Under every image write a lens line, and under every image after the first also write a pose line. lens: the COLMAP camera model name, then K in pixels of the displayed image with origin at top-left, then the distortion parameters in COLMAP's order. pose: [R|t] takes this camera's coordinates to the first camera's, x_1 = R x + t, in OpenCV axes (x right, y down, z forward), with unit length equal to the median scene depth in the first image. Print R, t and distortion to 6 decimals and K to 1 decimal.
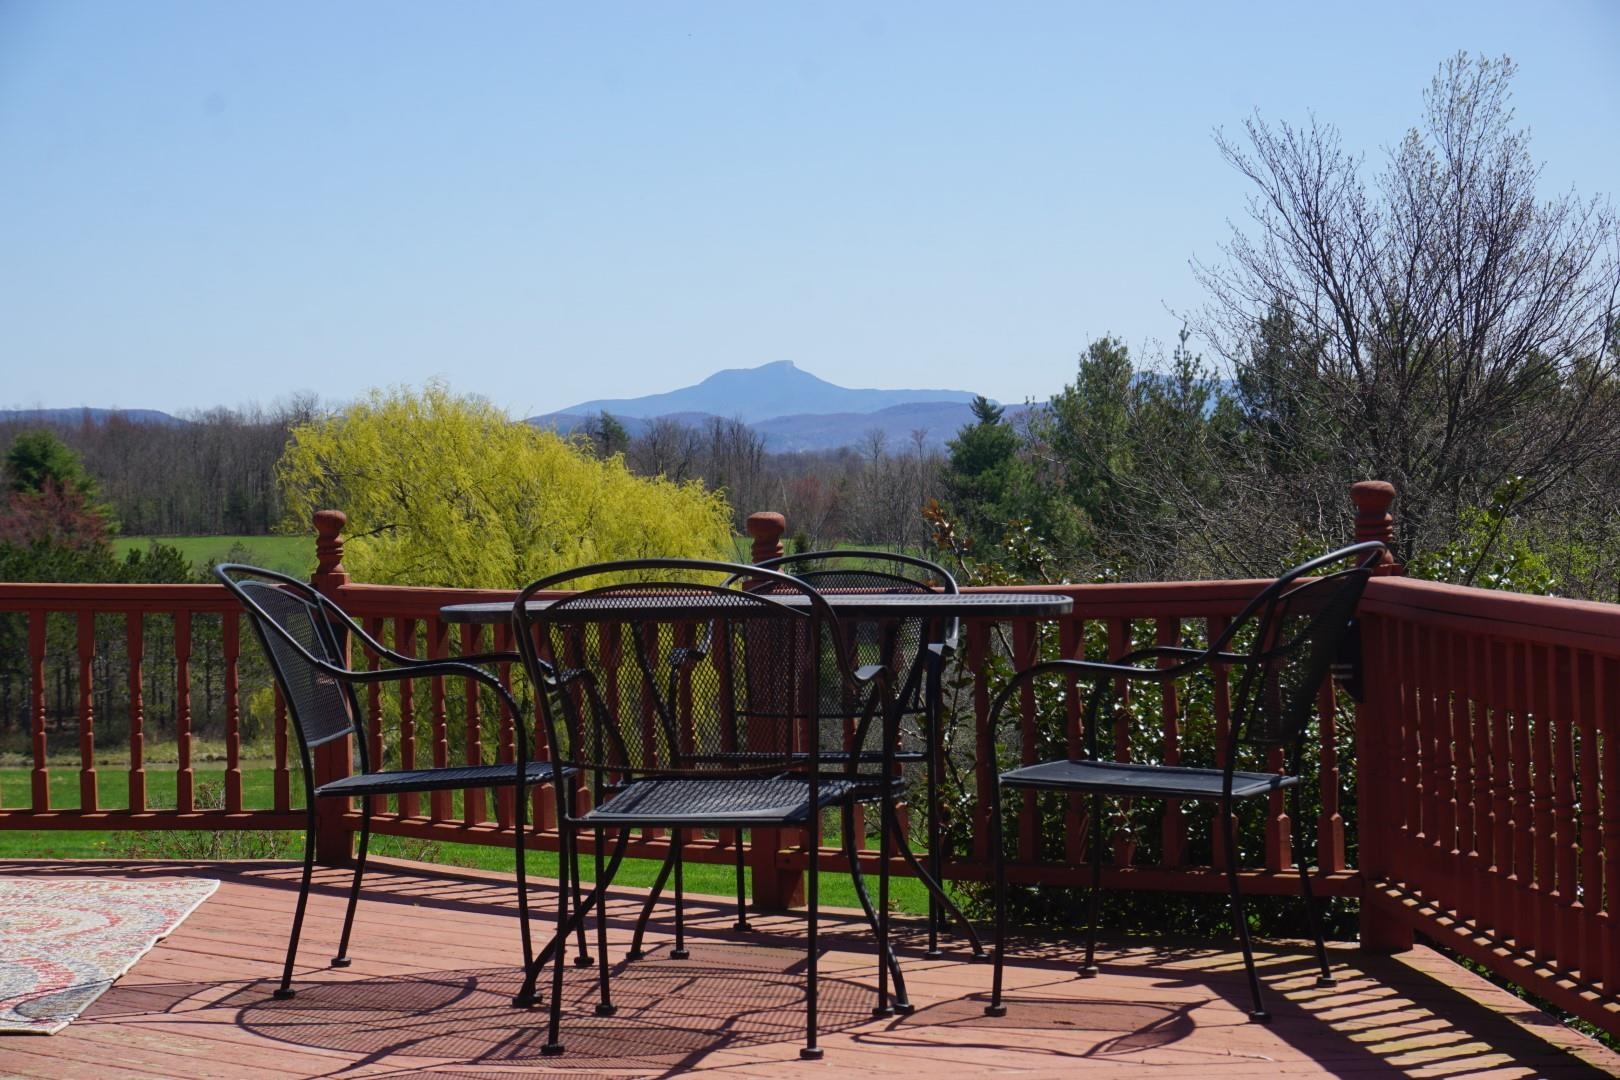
lens RADIAL K [[3478.9, 0, 812.0], [0, 3478.9, 536.2], [0, 0, 1]] dist [-0.006103, 0.000000]
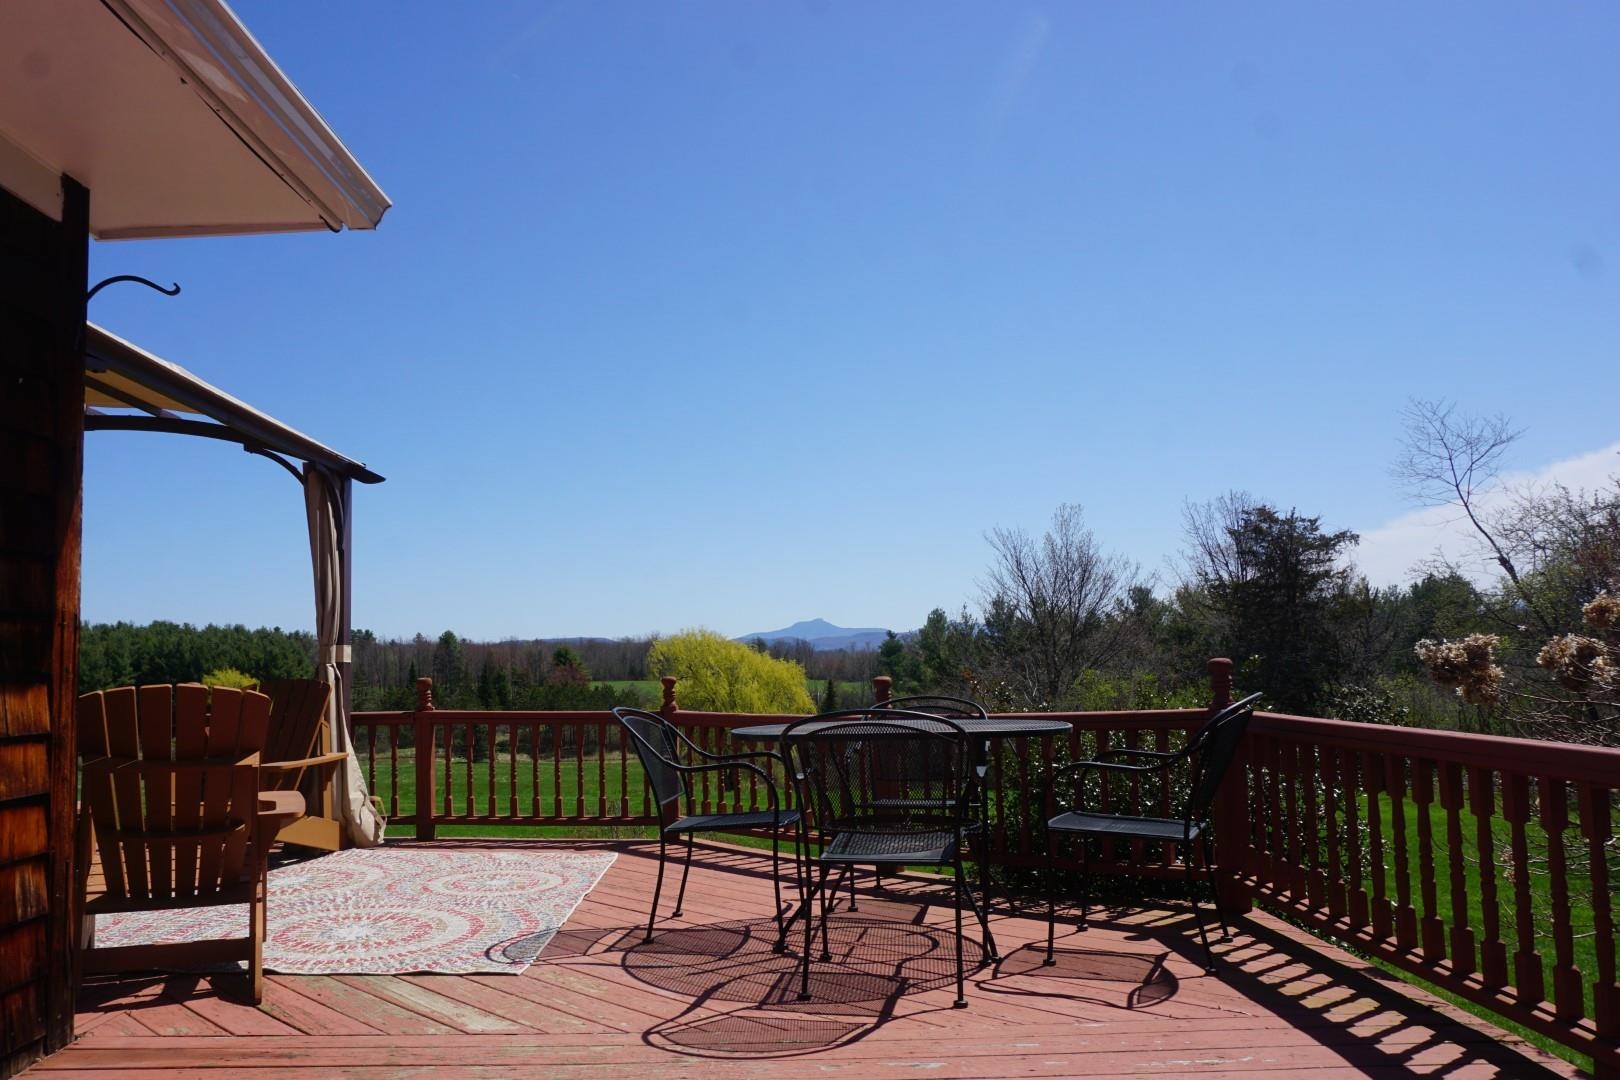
lens RADIAL K [[1080.4, 0, 777.1], [0, 1080.4, 587.1], [0, 0, 1]] dist [0.009822, 0.003479]
pose [[0.999427, -0.012706, -0.031364, -0.049668], [0.010066, 0.996502, -0.082960, -0.006643], [0.032308, 0.082597, 0.996059, 0.327421]]
